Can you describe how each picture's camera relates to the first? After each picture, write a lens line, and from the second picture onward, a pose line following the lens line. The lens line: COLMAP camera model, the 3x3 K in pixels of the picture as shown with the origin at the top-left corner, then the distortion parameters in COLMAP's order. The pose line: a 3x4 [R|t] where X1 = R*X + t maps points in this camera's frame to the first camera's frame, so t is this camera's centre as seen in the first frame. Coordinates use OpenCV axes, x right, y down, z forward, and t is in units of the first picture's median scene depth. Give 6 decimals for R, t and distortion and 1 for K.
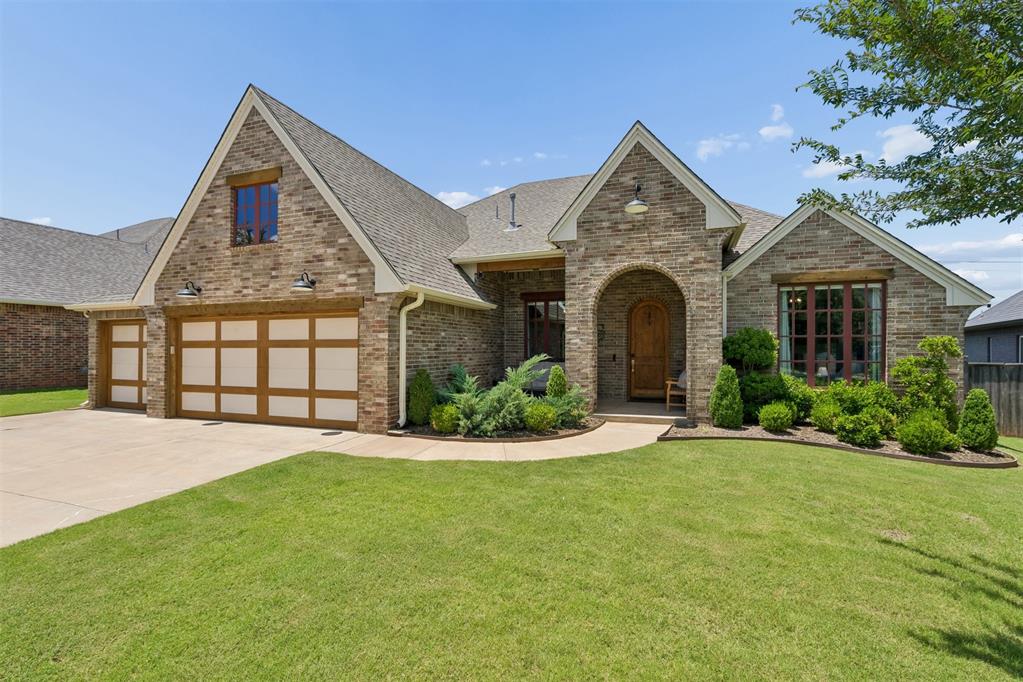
lens RADIAL K [[465.7, 0, 509.9], [0, 465.7, 345.5], [0, 0, 1]] dist [-0.001685, 0.000122]
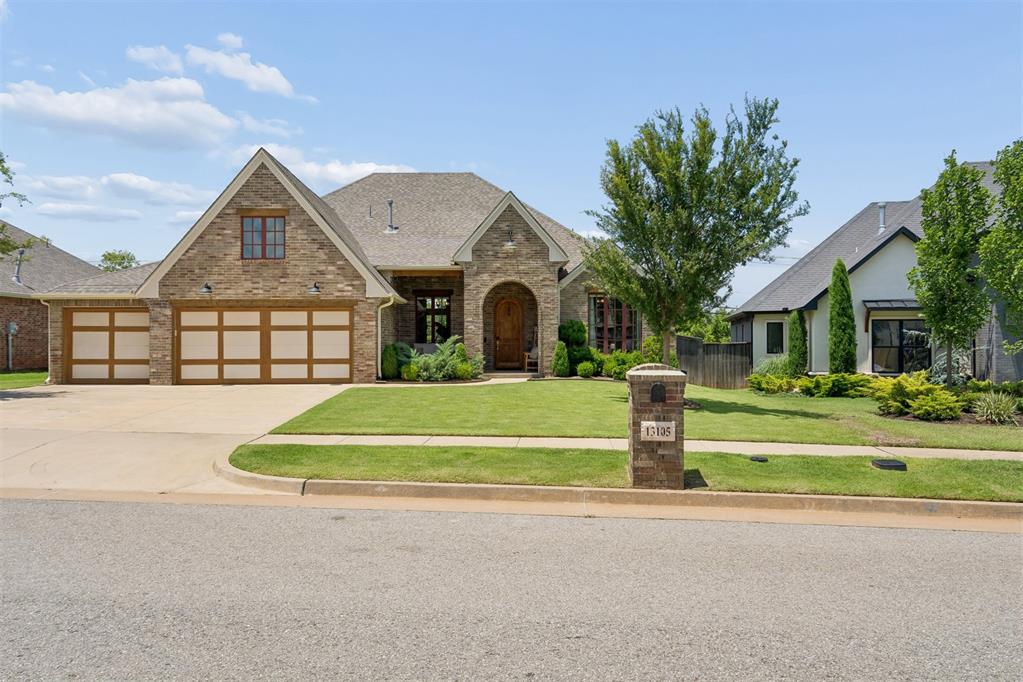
lens RADIAL K [[770.8, 0, 511.5], [0, 770.8, 341.0], [0, 0, 1]] dist [-0.000348, 0.058997]
pose [[0.926098, -0.002460, 0.377276, -0.735441], [0.000966, 0.999991, 0.004149, 0.026684], [-0.377282, -0.003478, 0.926092, -1.486019]]
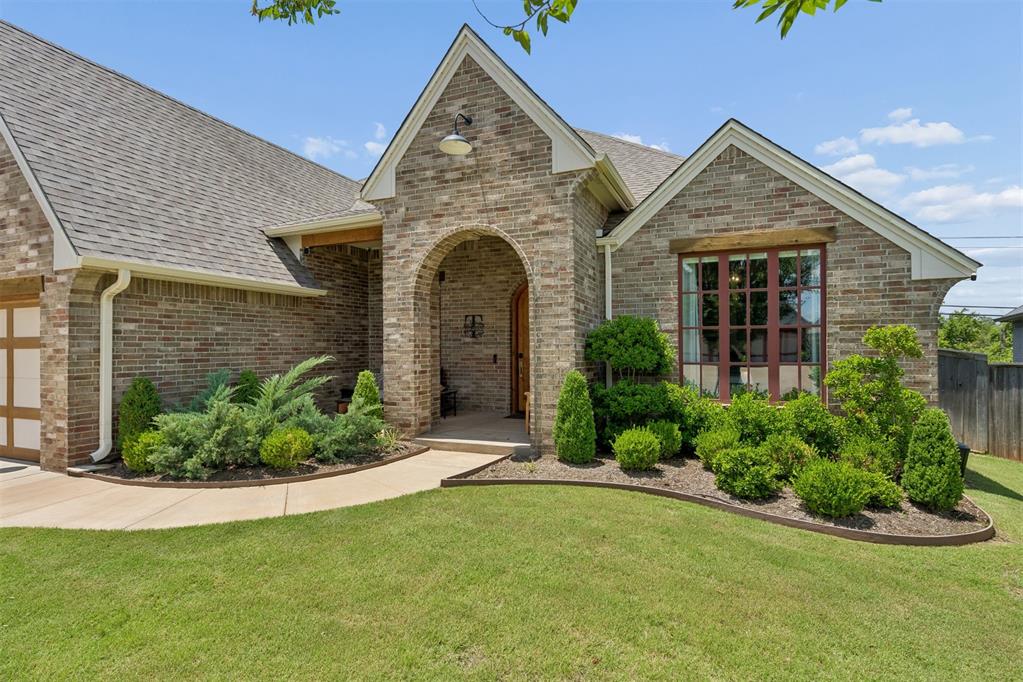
lens RADIAL K [[508.5, 0, 511.5], [0, 508.5, 341.0], [0, 0, 1]] dist [0.001669, -0.000006]
pose [[0.998987, -0.007132, -0.044420, 0.377620], [0.006894, 0.999961, -0.005504, 0.002281], [0.044457, 0.005192, 0.998998, 0.234630]]
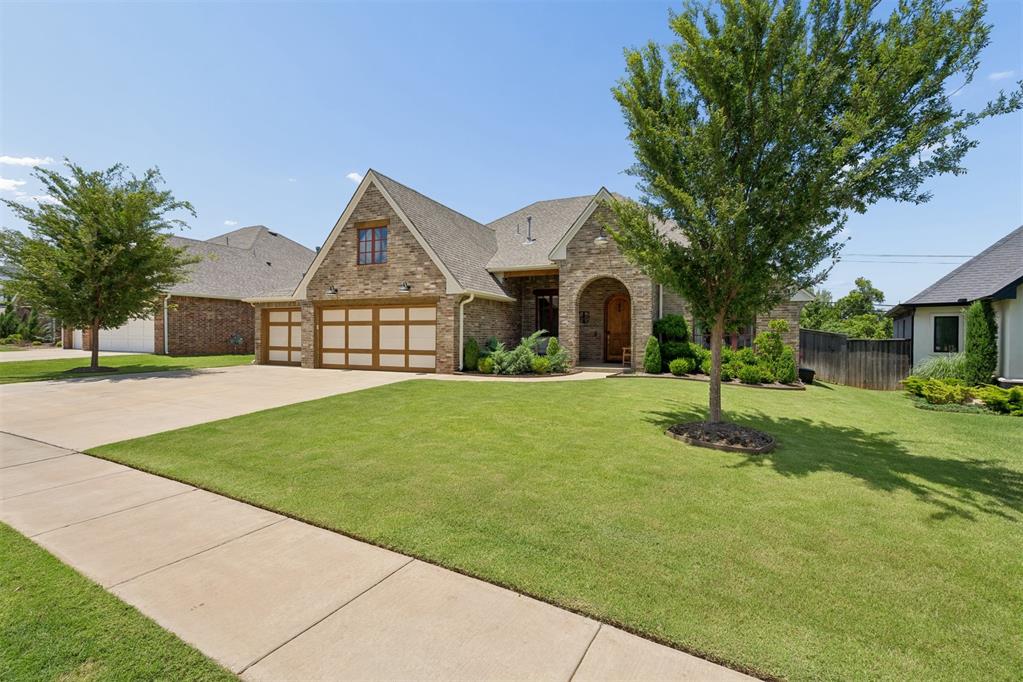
lens RADIAL K [[464.0, 0, 508.3], [0, 464.0, 338.0], [0, 0, 1]] dist [-0.001806, 0.000457]
pose [[0.998560, 0.004928, -0.053423, 0.033038], [-0.004118, 0.999875, 0.015271, 0.022623], [0.053492, -0.015029, 0.998455, -0.647675]]
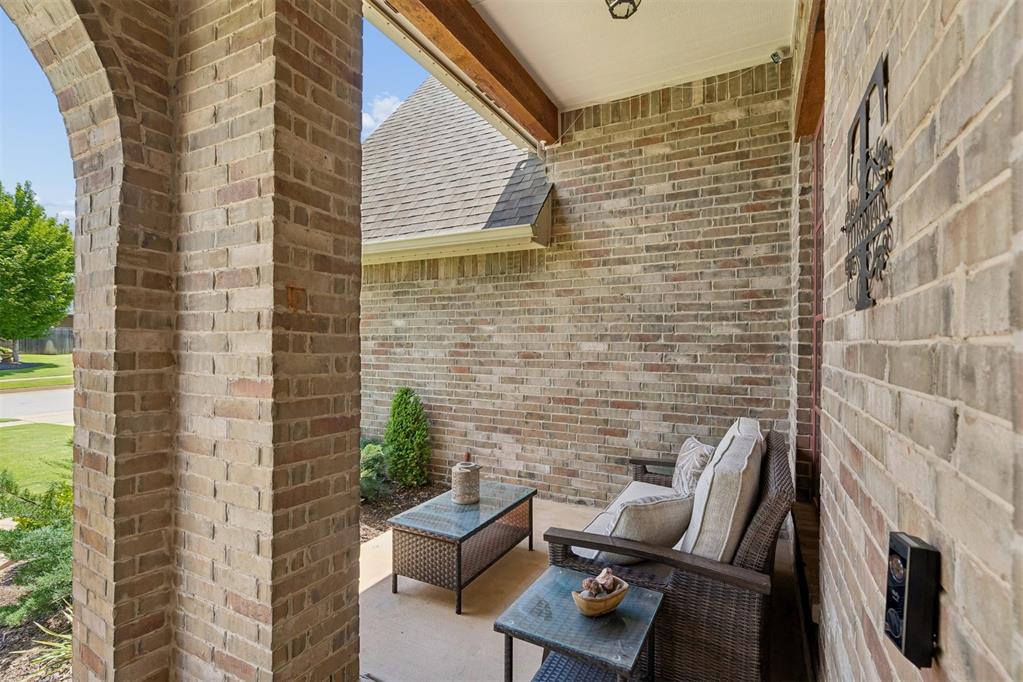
lens RADIAL K [[464.0, 0, 508.3], [0, 464.0, 338.0], [0, 0, 1]] dist [-0.001806, 0.000457]
pose [[-0.133902, -0.011364, -0.990929, 0.365437], [-0.001424, 0.999935, -0.011275, -0.002607], [0.990994, -0.000099, -0.133909, 1.268060]]
